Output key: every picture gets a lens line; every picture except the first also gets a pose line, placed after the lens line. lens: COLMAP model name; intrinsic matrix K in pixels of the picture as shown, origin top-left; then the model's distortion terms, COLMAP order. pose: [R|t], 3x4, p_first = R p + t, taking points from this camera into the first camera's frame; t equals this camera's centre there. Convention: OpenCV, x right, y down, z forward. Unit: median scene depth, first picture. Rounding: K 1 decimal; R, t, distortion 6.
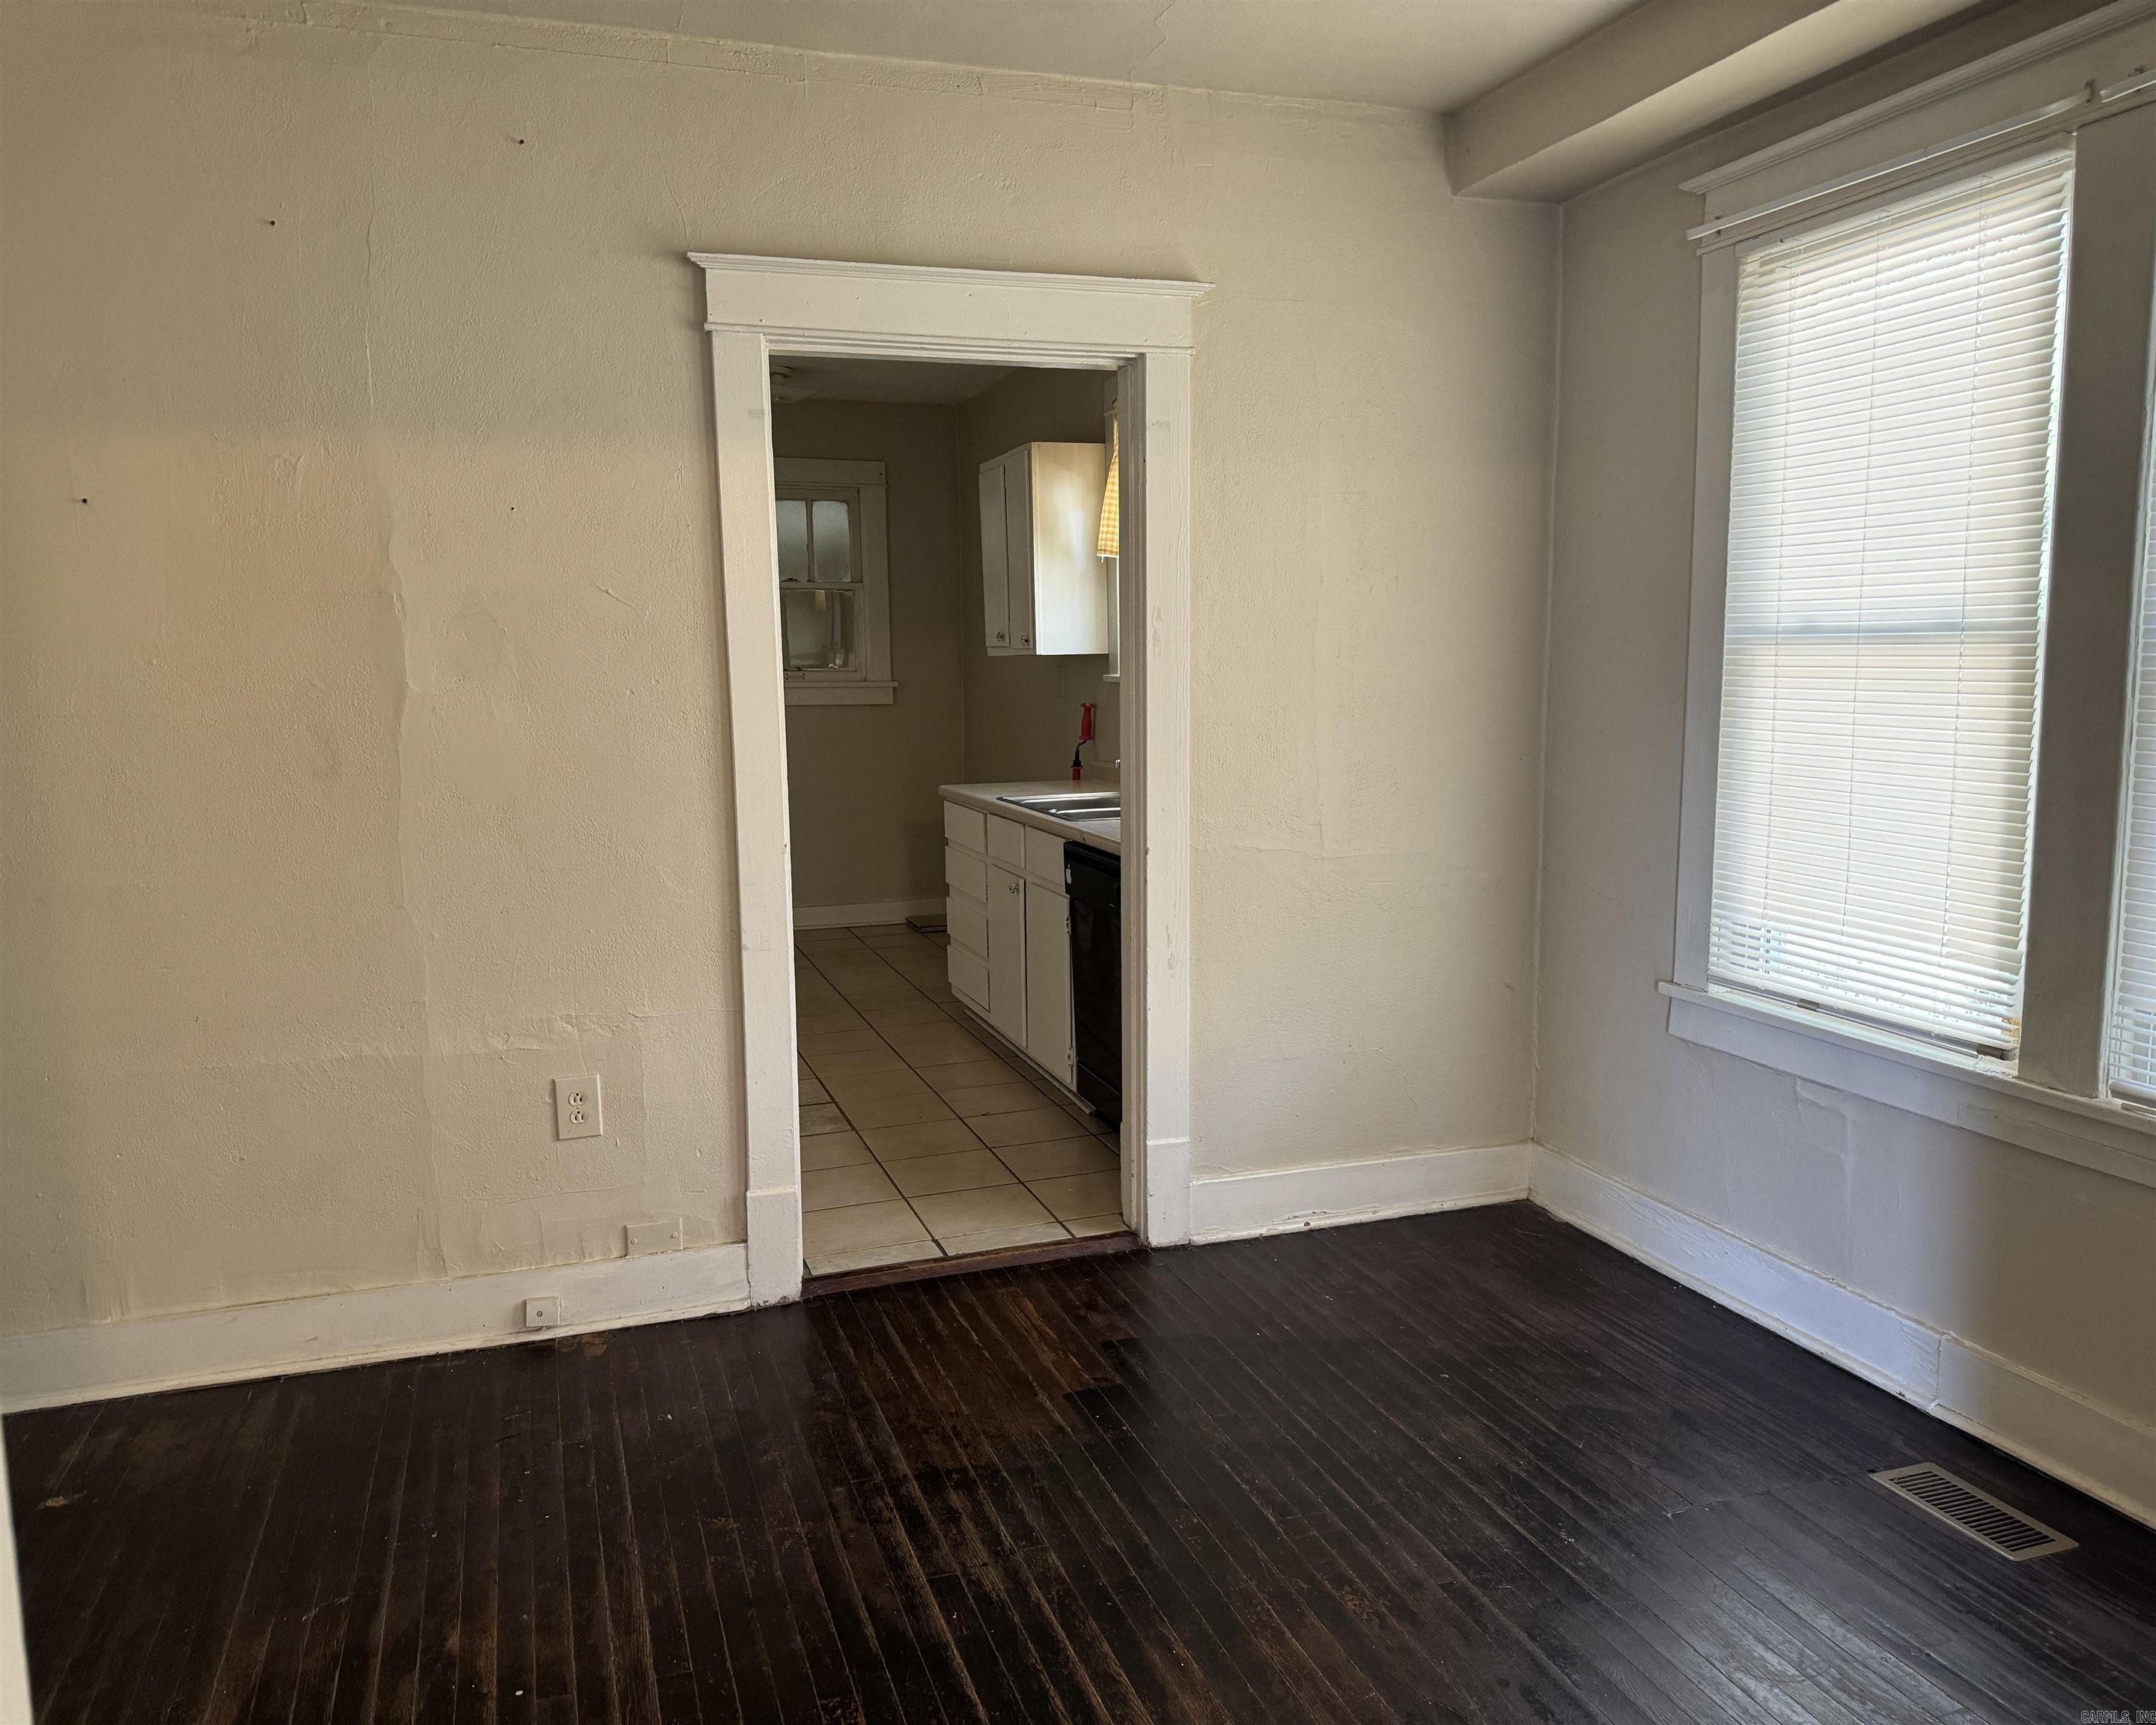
lens RADIAL K [[1613.2, 0, 1078.0], [0, 1613.2, 862.5], [0, 0, 1]] dist [0.013735, 0.001989]
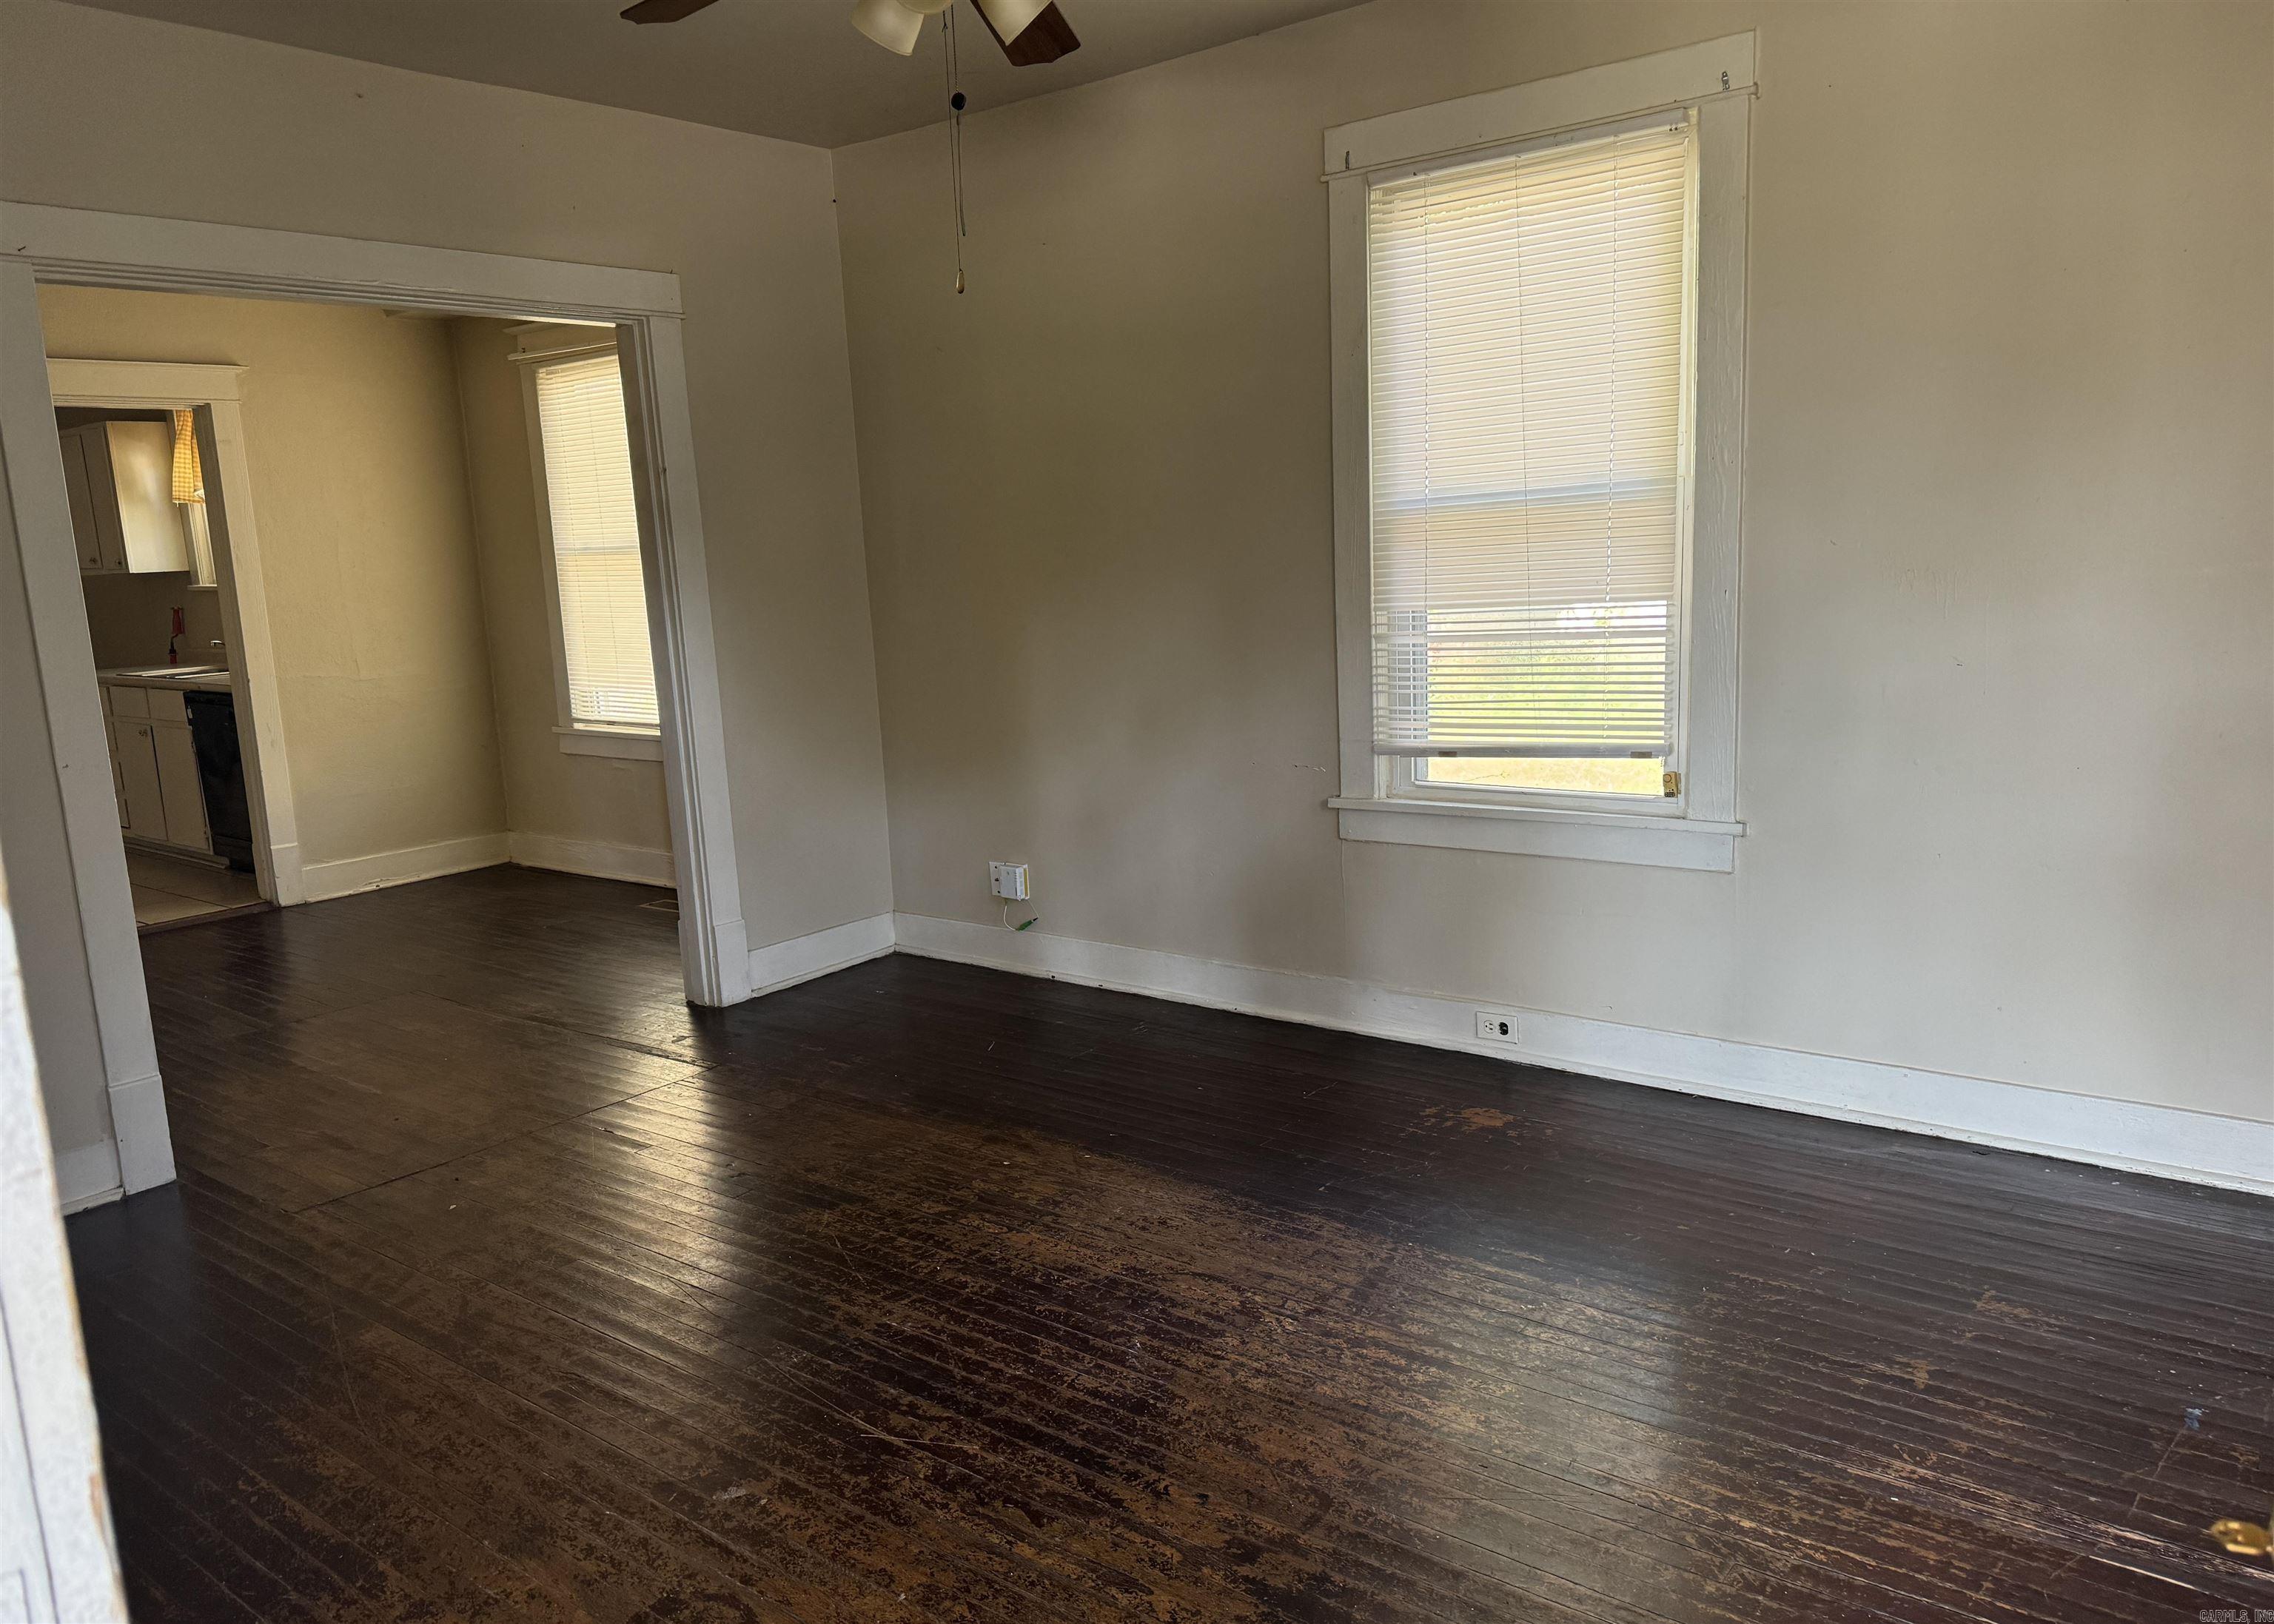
lens RADIAL K [[1613.2, 0, 1137.0], [0, 1613.2, 812.0], [0, 0, 1]] dist [0.019645, 0.000814]
pose [[0.841311, -0.117295, 0.527671, -0.091401], [0.101599, 0.993088, 0.058763, 0.125866], [-0.530917, 0.004173, 0.847414, -1.001847]]
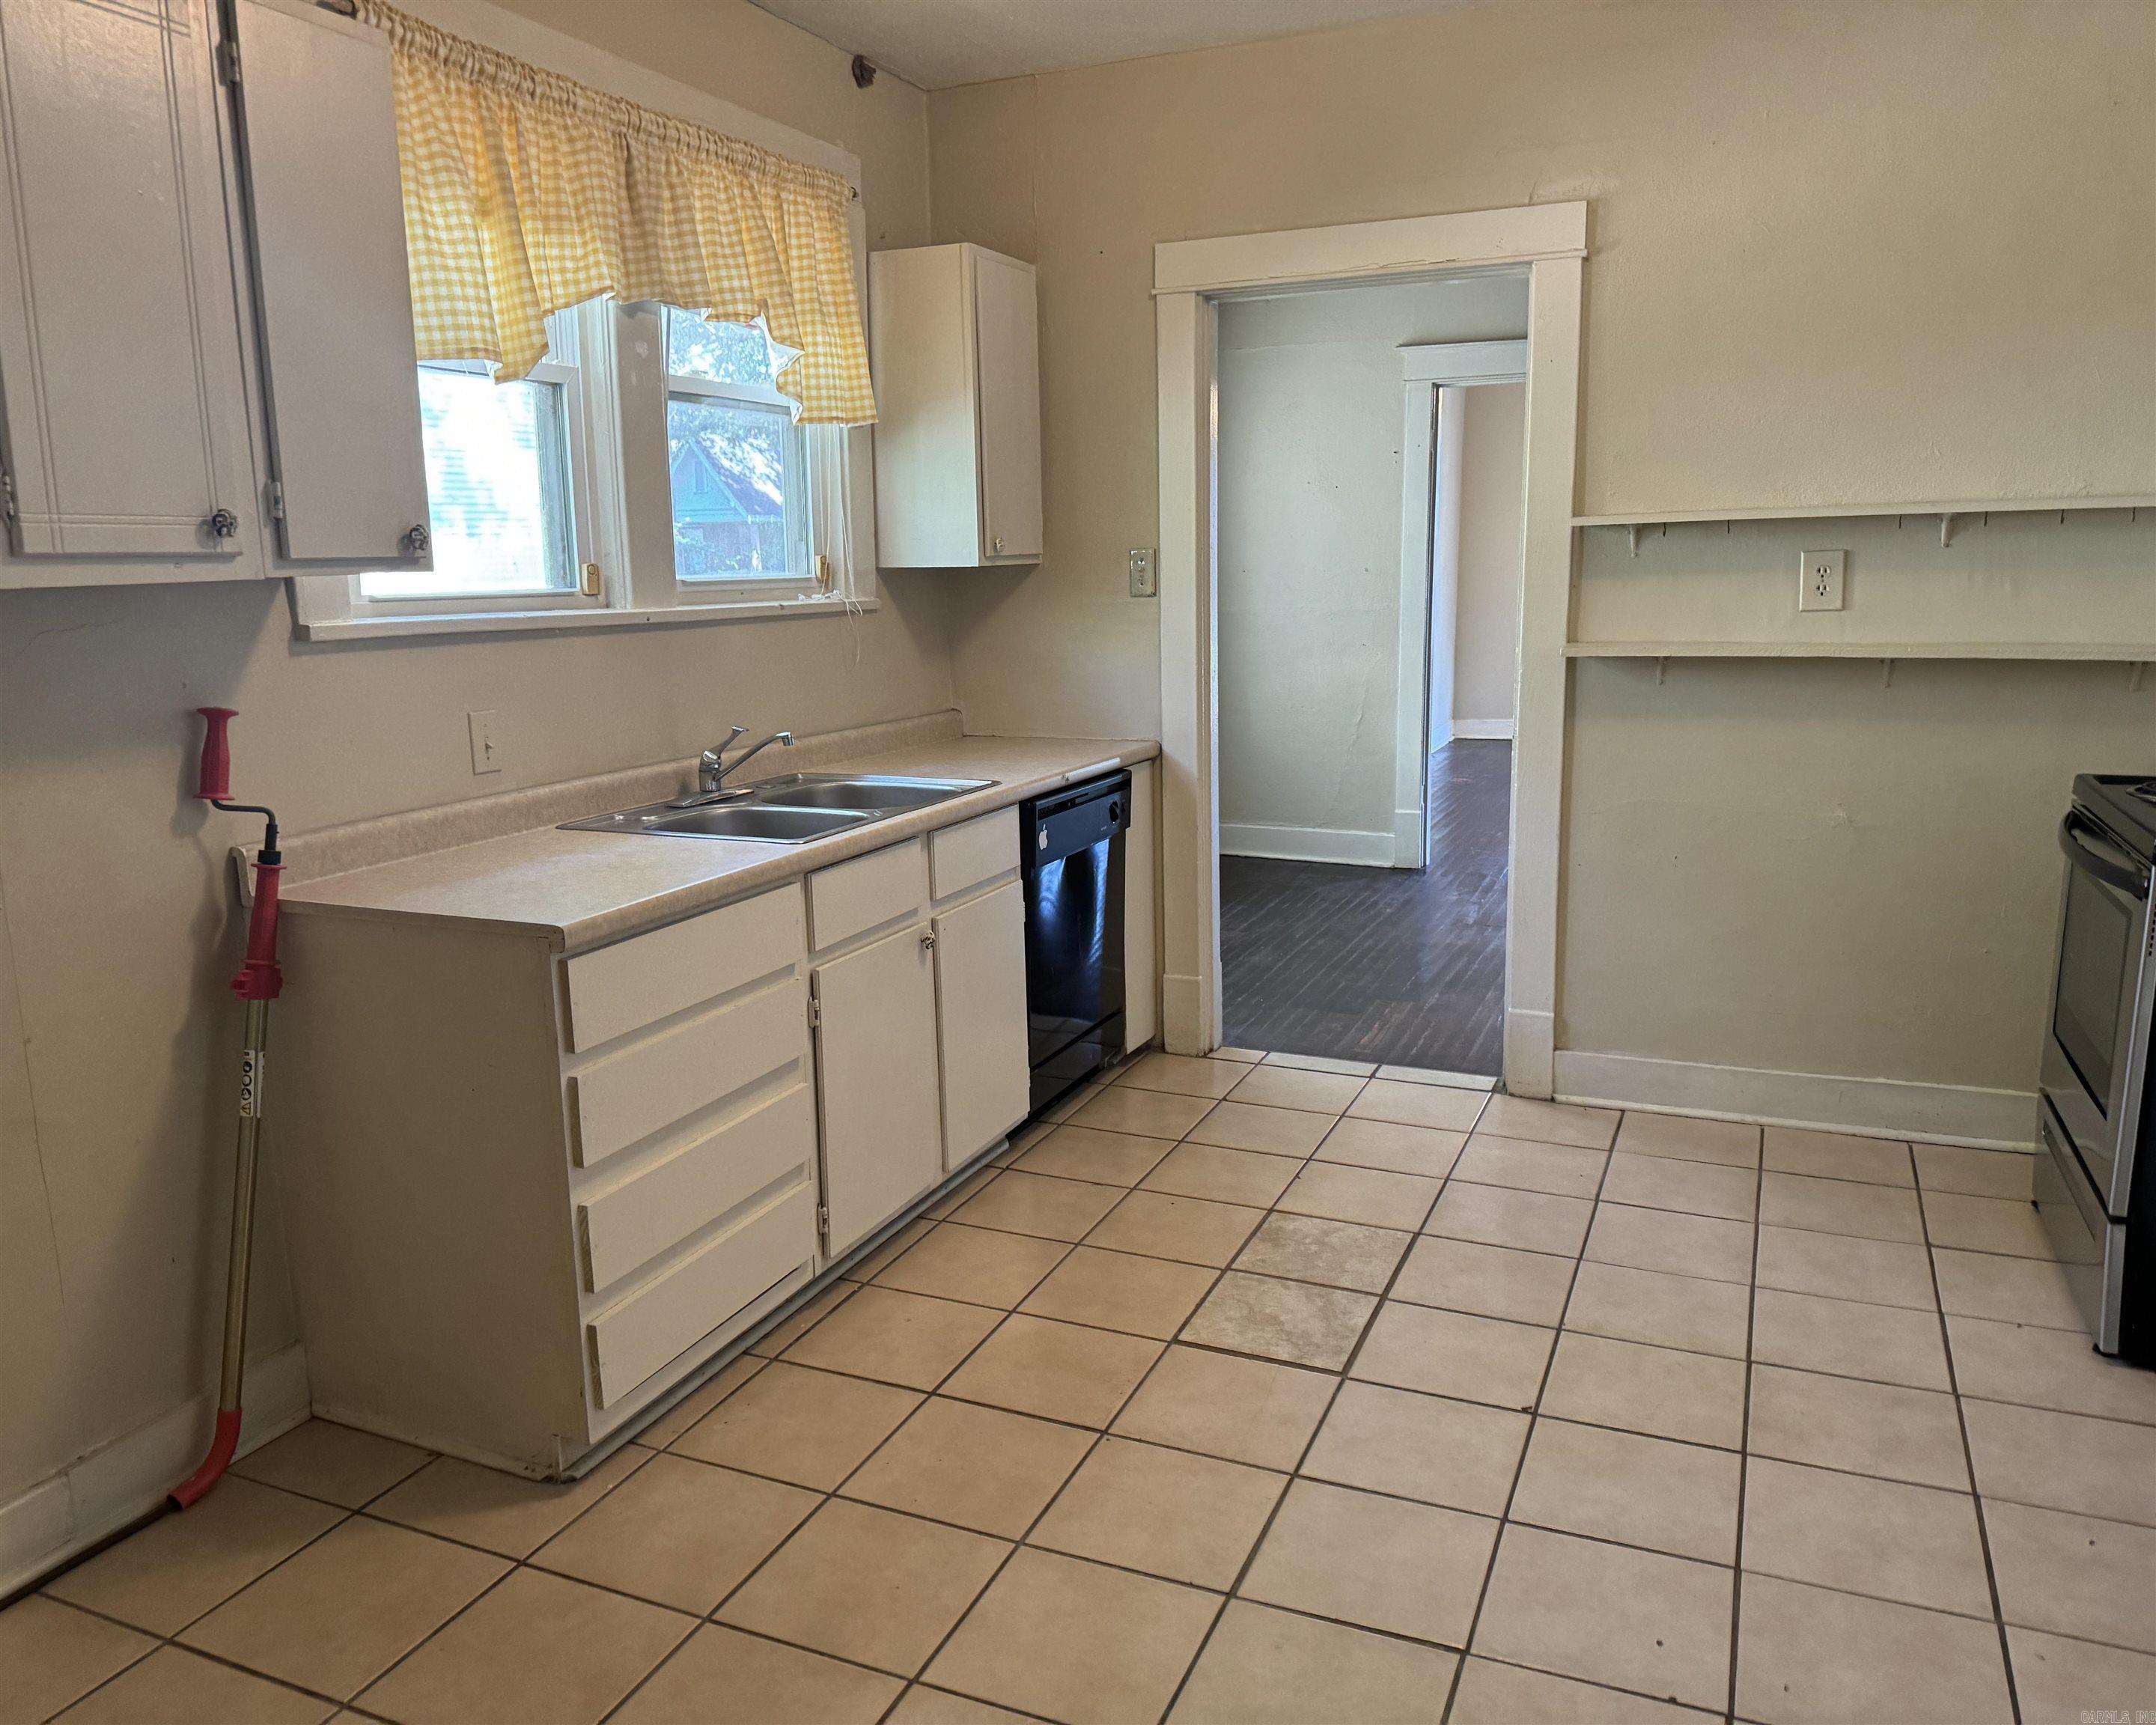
lens RADIAL K [[1613.2, 0, 1078.0], [0, 1613.2, 862.5], [0, 0, 1]] dist [0.013735, 0.001989]
pose [[-0.744446, -0.095678, 0.660792, -0.683198], [0.110298, 0.958459, 0.263040, -0.227943], [-0.658509, 0.268703, -0.702968, 1.953387]]
